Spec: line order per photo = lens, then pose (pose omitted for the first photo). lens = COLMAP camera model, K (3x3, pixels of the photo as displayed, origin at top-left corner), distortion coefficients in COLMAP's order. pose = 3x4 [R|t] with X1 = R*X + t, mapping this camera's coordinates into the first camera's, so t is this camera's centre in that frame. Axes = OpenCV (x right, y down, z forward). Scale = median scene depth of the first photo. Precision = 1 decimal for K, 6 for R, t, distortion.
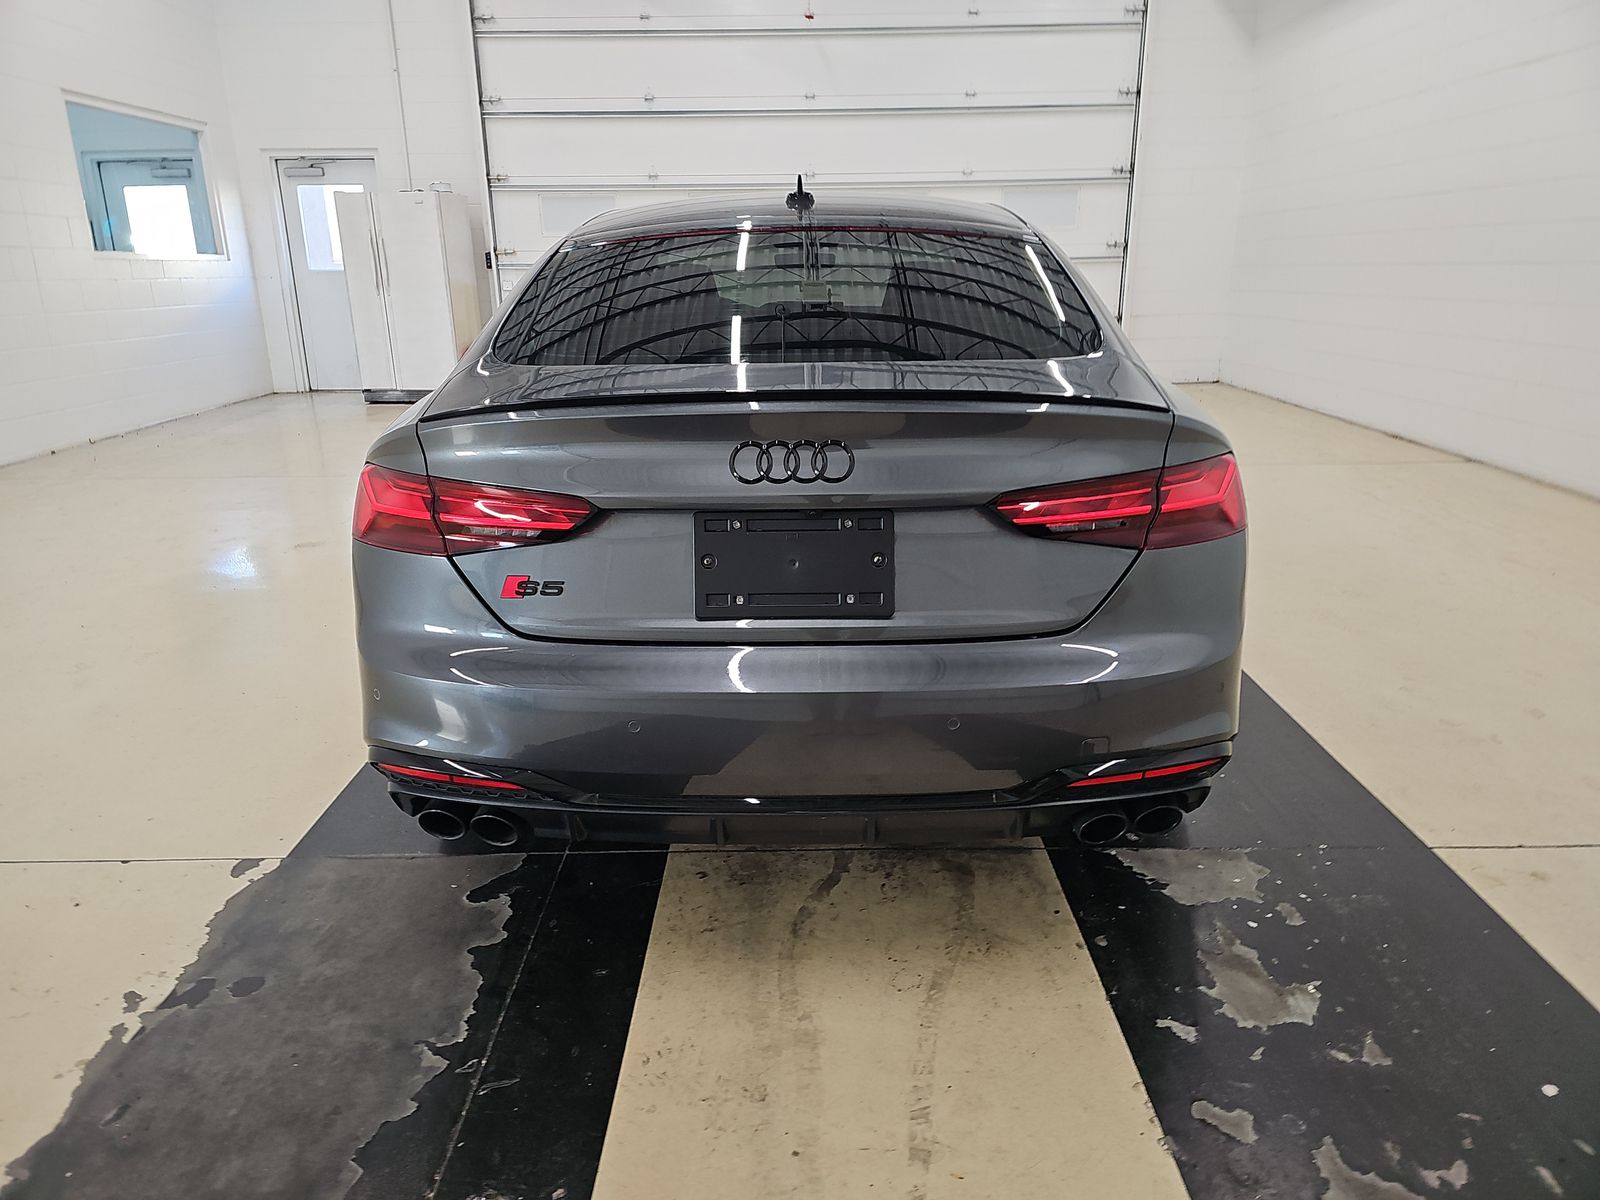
lens RADIAL K [[1064.5, 0, 802.0], [0, 1064.5, 556.5], [0, 0, 1]] dist [0.057456, -0.054929]
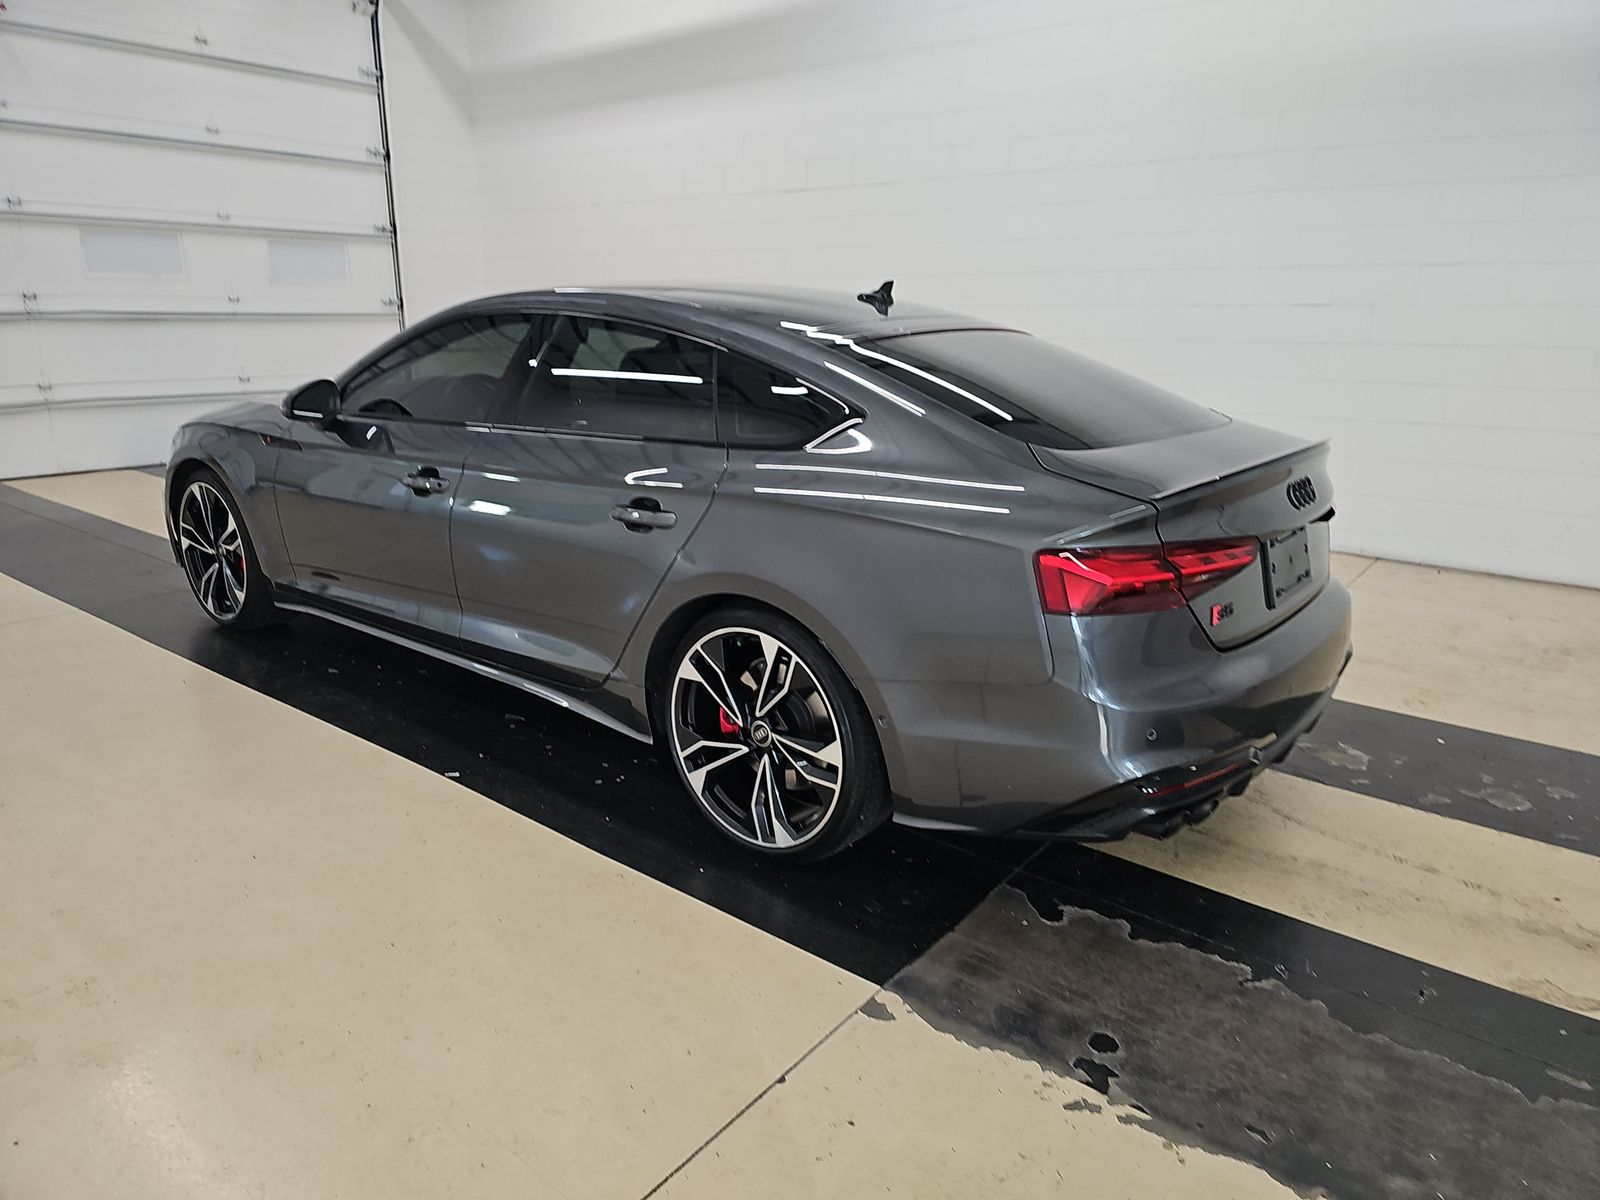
lens RADIAL K [[1064.5, 0, 802.0], [0, 1064.5, 556.5], [0, 0, 1]] dist [0.057456, -0.054929]
pose [[0.609794, -0.161939, 0.775840, -1.269298], [0.190391, 0.980169, 0.054945, -0.171829], [-0.769352, 0.114208, 0.628533, 0.434118]]
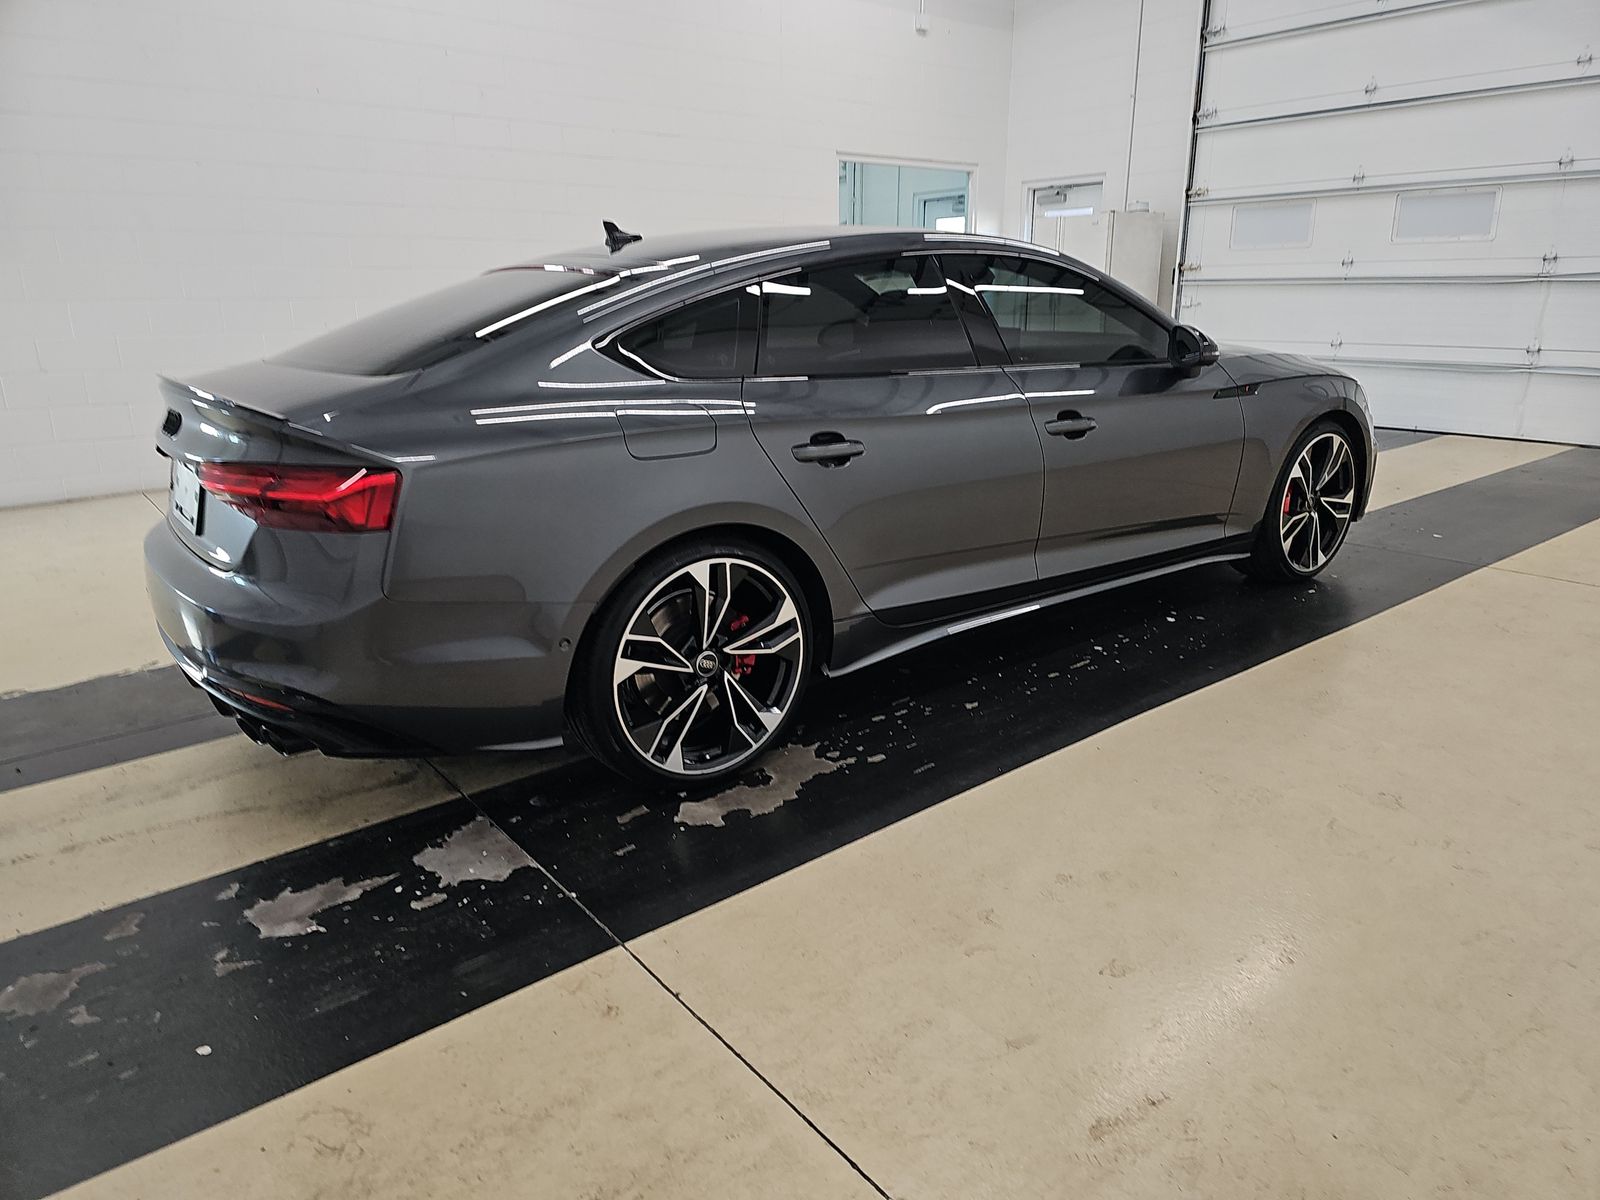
lens RADIAL K [[1052.6, 0, 795.8], [0, 1052.6, 569.8], [0, 0, 1]] dist [0.053372, -0.038442]
pose [[0.621926, 0.209168, -0.754623, 1.354723], [-0.203348, 0.973746, 0.102315, -0.174966], [0.756213, 0.089818, 0.648132, 0.518510]]
